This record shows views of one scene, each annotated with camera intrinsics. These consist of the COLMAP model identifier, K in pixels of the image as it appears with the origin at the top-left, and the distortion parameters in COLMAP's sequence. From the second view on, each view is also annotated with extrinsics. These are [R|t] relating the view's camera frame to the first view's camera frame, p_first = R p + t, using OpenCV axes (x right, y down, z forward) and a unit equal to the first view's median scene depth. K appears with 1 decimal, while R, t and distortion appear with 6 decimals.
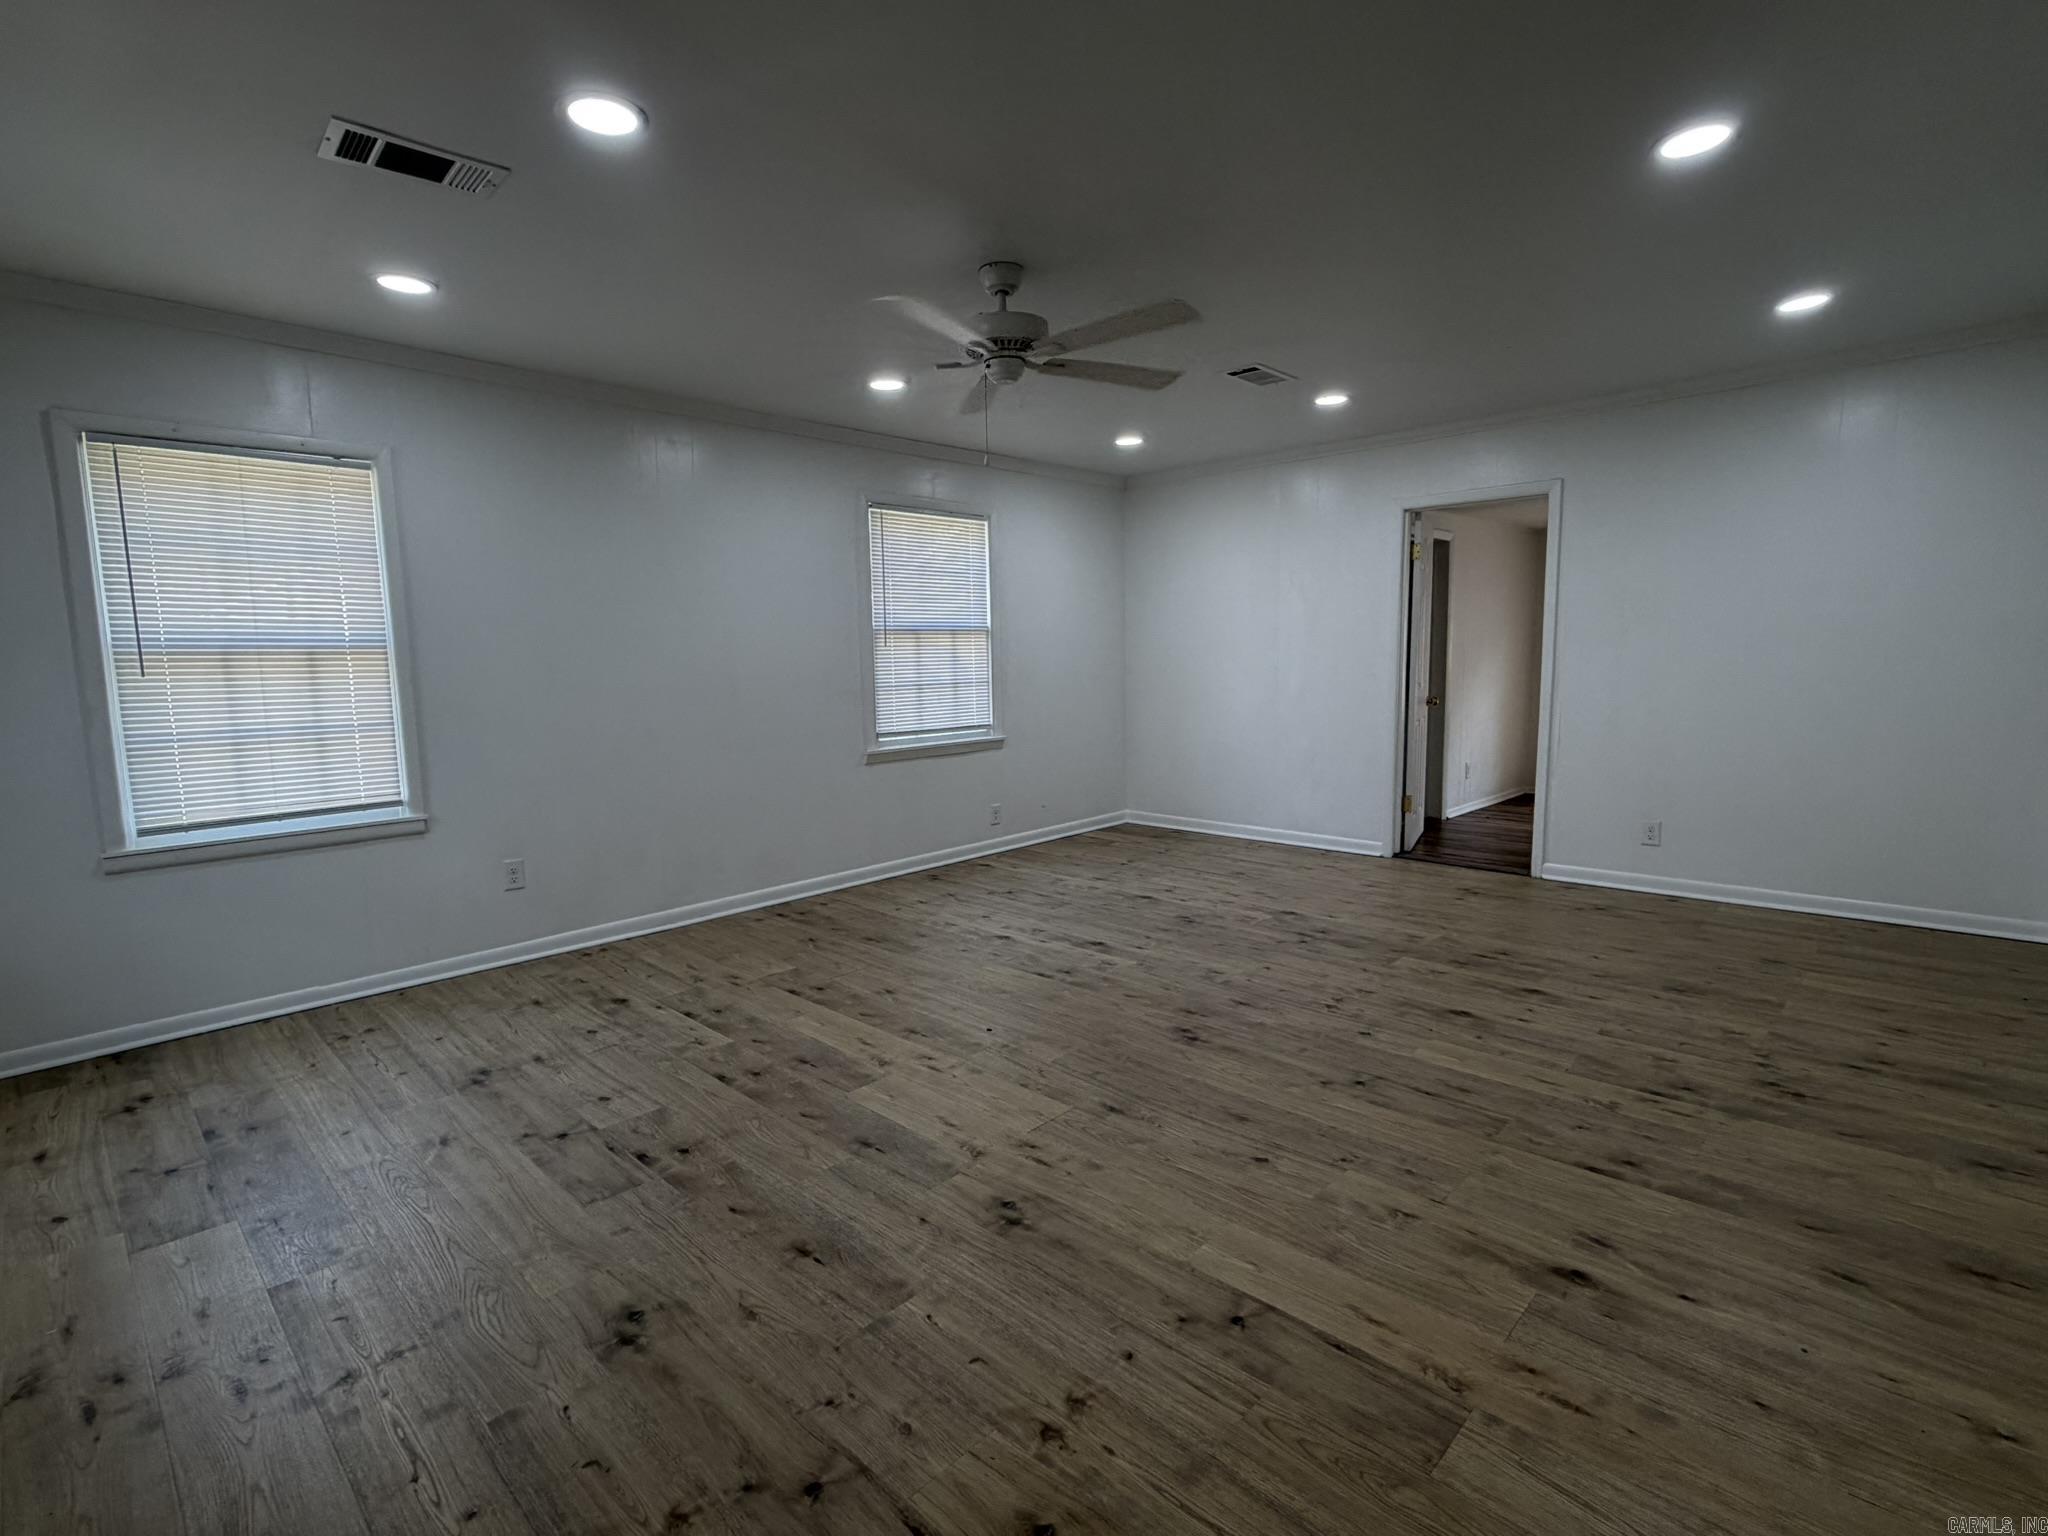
lens RADIAL K [[985.7, 0, 999.6], [0, 985.7, 837.3], [0, 0, 1]] dist [-0.000438, -0.000216]
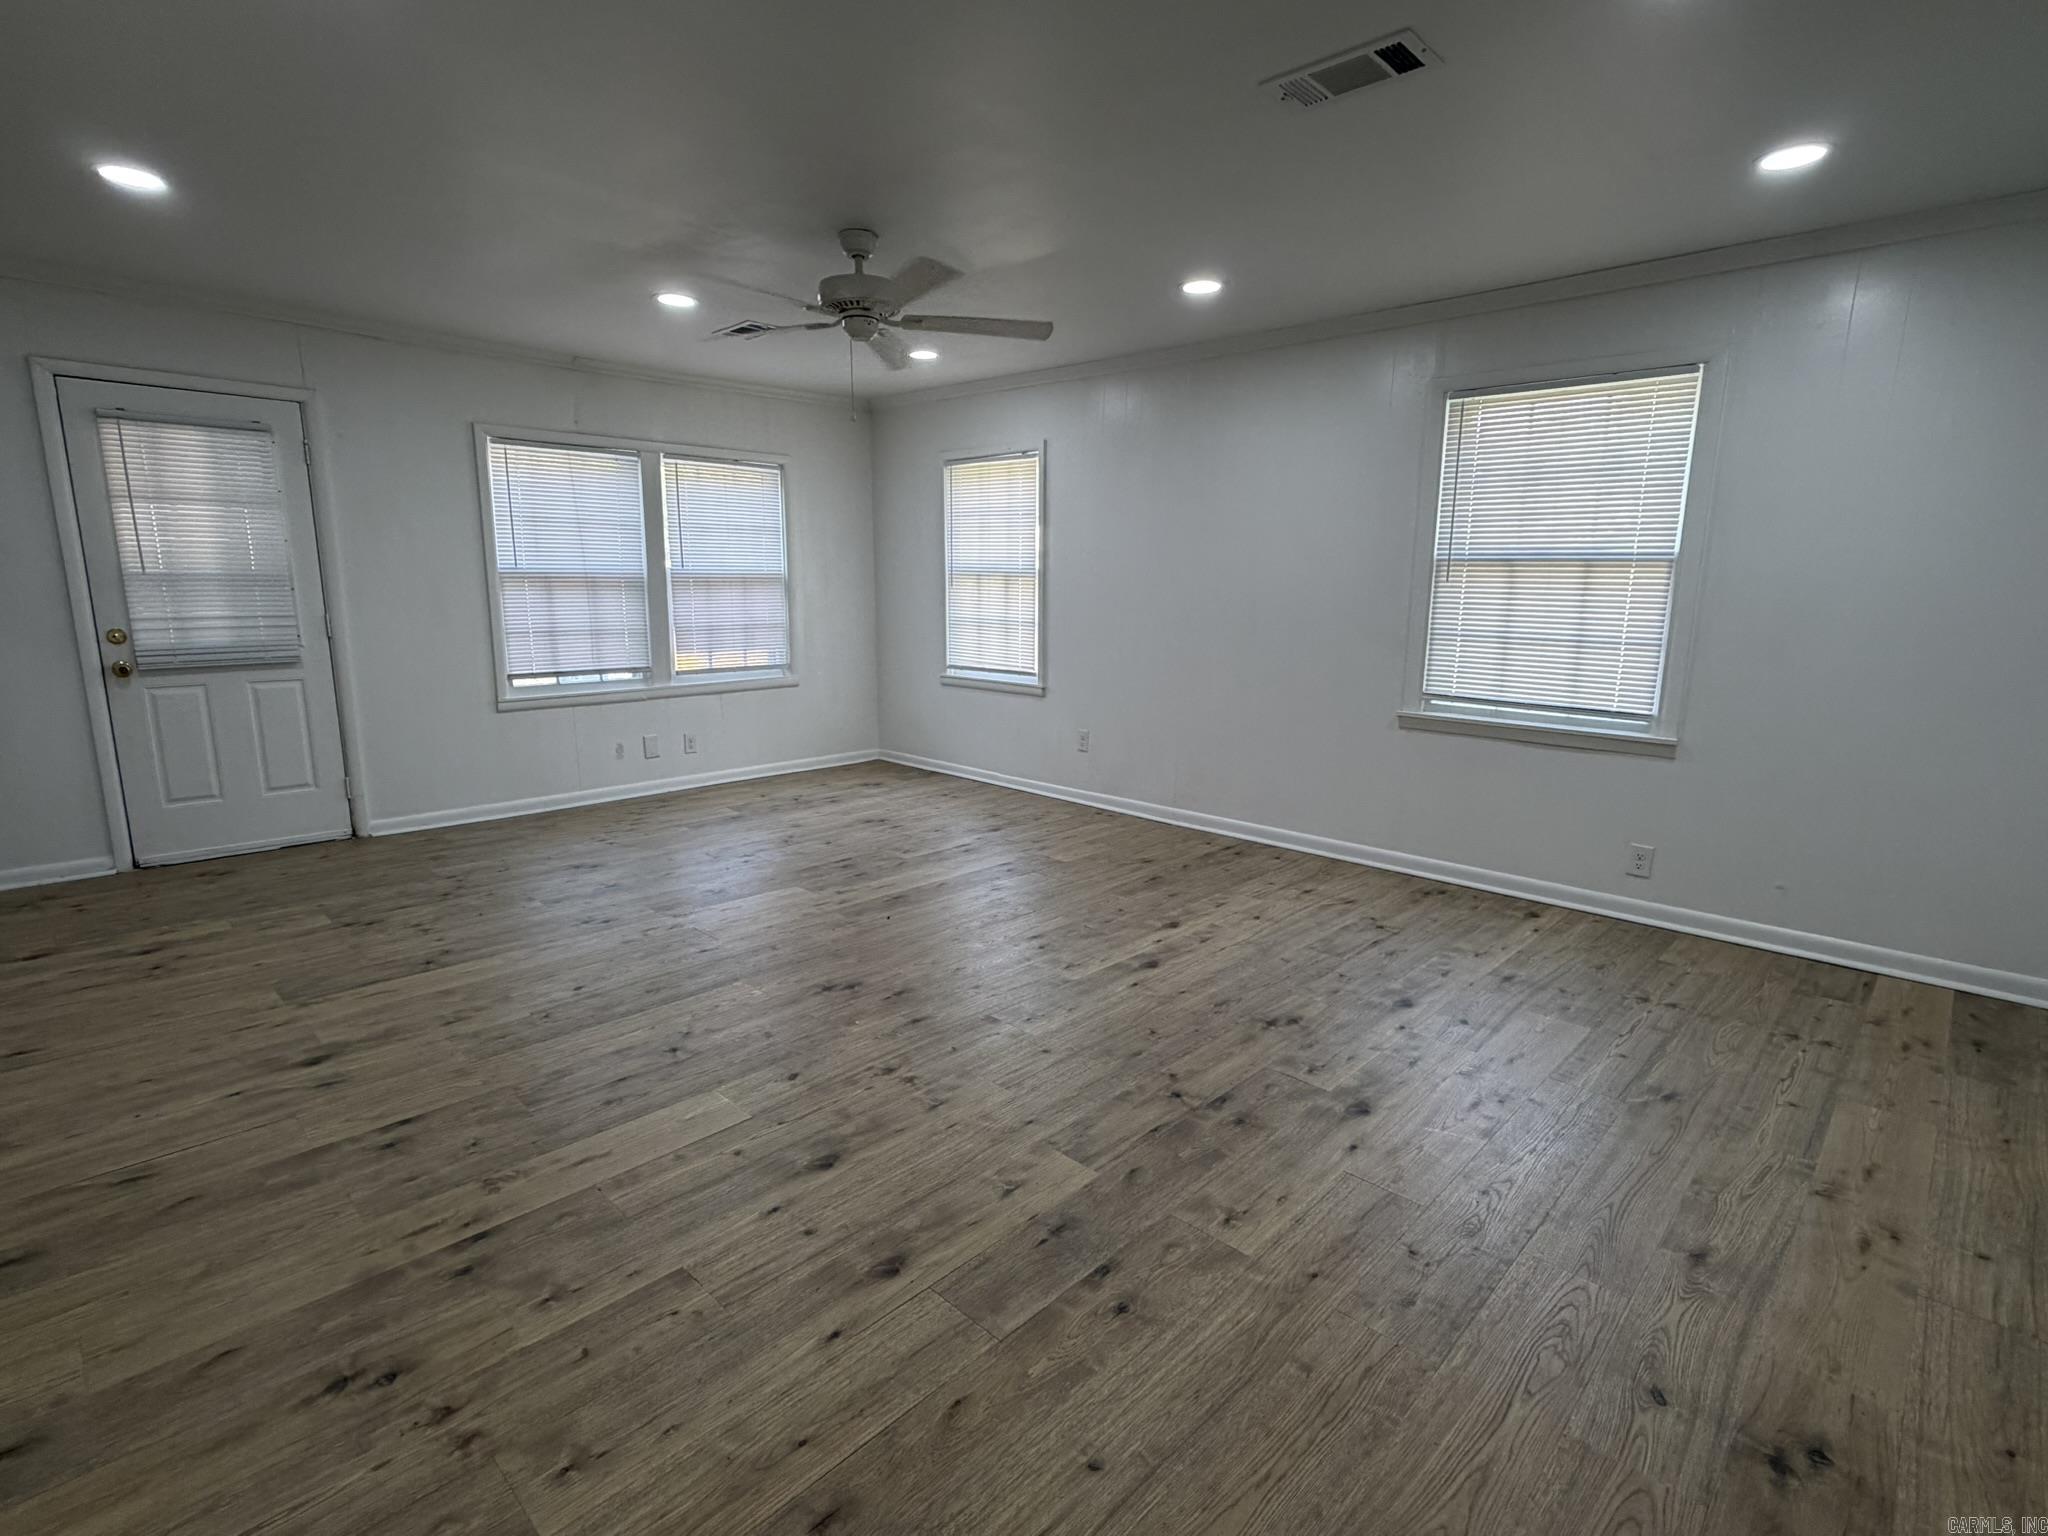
lens RADIAL K [[987.9, 0, 1019.6], [0, 987.9, 759.4], [0, 0, 1]] dist [0.002870, -0.000396]
pose [[0.003978, 0.200909, -0.979602, 0.937212], [-0.196713, 0.960626, 0.196219, -0.205624], [0.980453, 0.191920, 0.043343, 0.927902]]
